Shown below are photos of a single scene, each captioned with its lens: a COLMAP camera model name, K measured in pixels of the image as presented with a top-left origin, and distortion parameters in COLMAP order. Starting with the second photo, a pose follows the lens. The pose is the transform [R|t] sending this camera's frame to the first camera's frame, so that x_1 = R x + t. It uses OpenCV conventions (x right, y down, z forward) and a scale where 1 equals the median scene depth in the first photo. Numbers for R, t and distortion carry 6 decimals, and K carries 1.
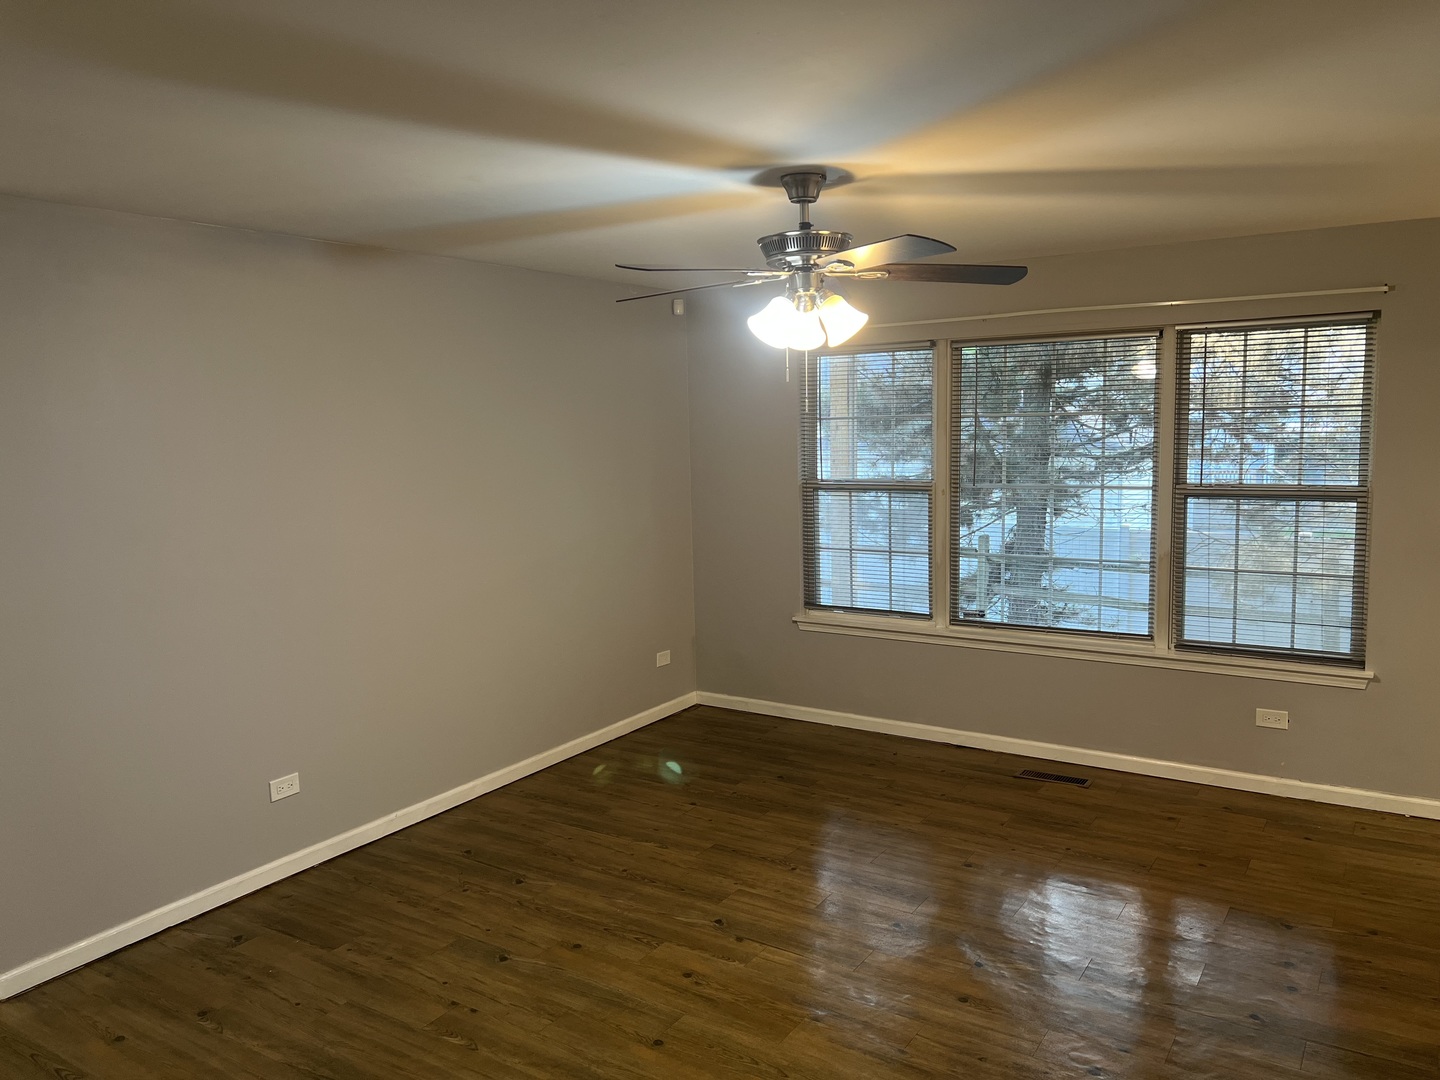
lens RADIAL K [[1071.3, 0, 720.0], [0, 1071.3, 540.0], [0, 0, 1]] dist [-0.000478, 0.000328]
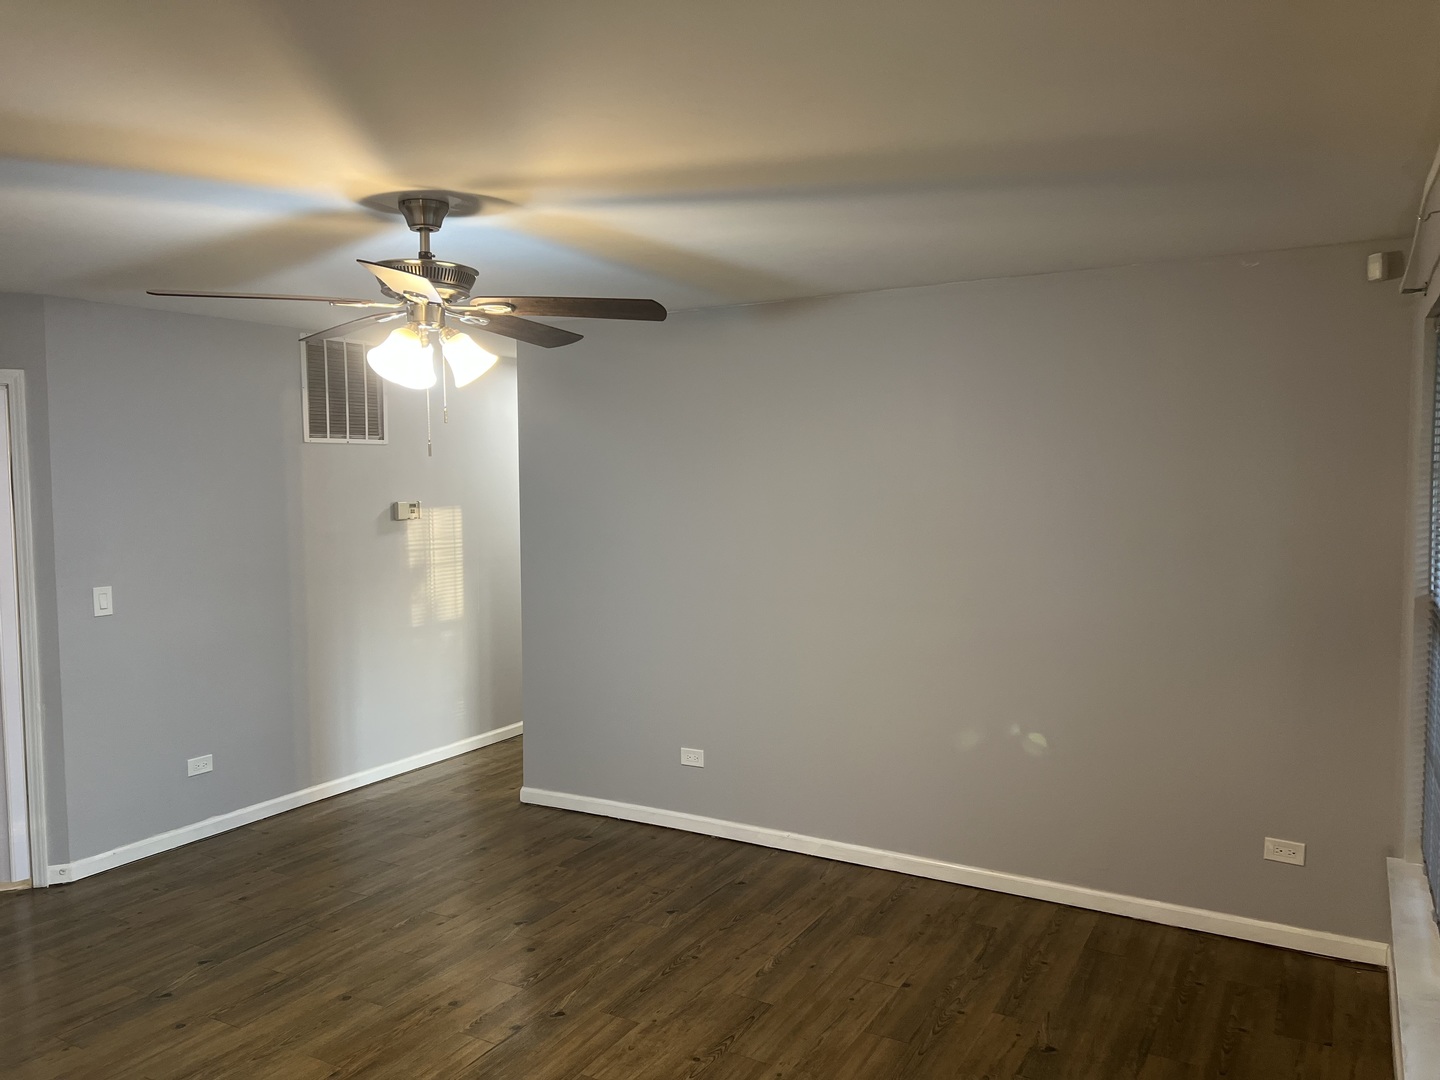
lens RADIAL K [[1090.8, 0, 720.0], [0, 1090.8, 540.0], [0, 0, 1]] dist [0.022765, -0.000261]
pose [[0.060501, 0.094838, -0.993653, 0.817776], [-0.117028, 0.989285, 0.087295, -0.126617], [0.991284, 0.111004, 0.070951, 0.939570]]
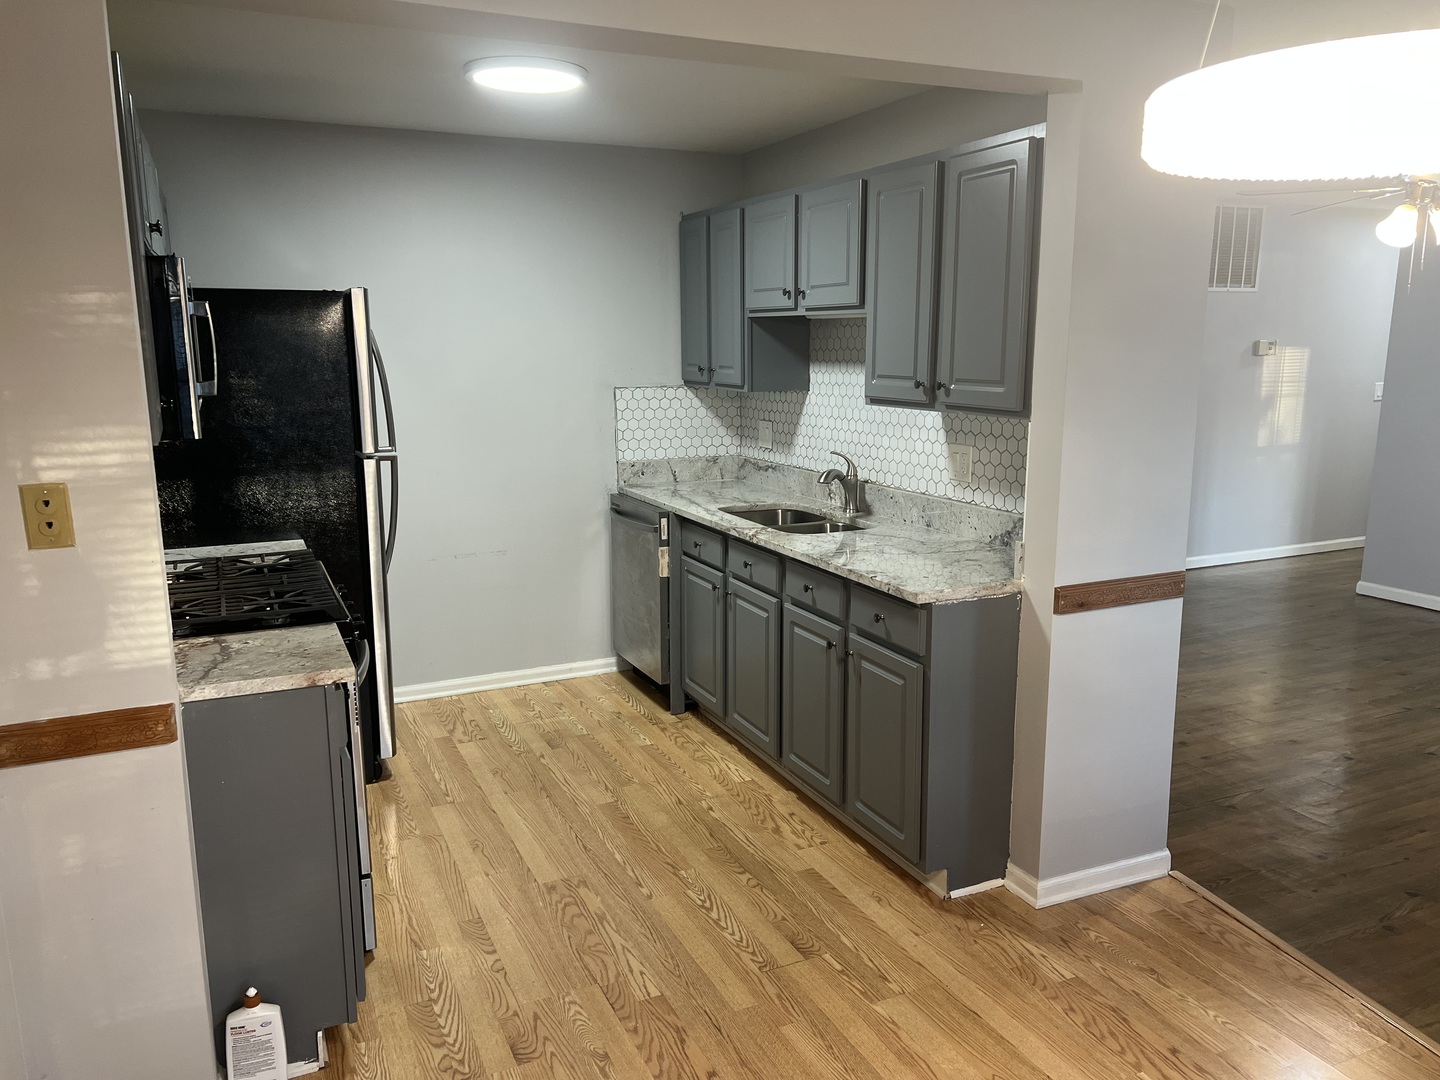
lens RADIAL K [[1090.8, 0, 720.0], [0, 1090.8, 540.0], [0, 0, 1]] dist [0.022765, -0.000261]
pose [[-0.526432, 0.193479, -0.827910, 1.348047], [-0.087649, 0.956225, 0.279198, -0.108555], [0.845687, 0.219544, -0.486429, 0.799898]]
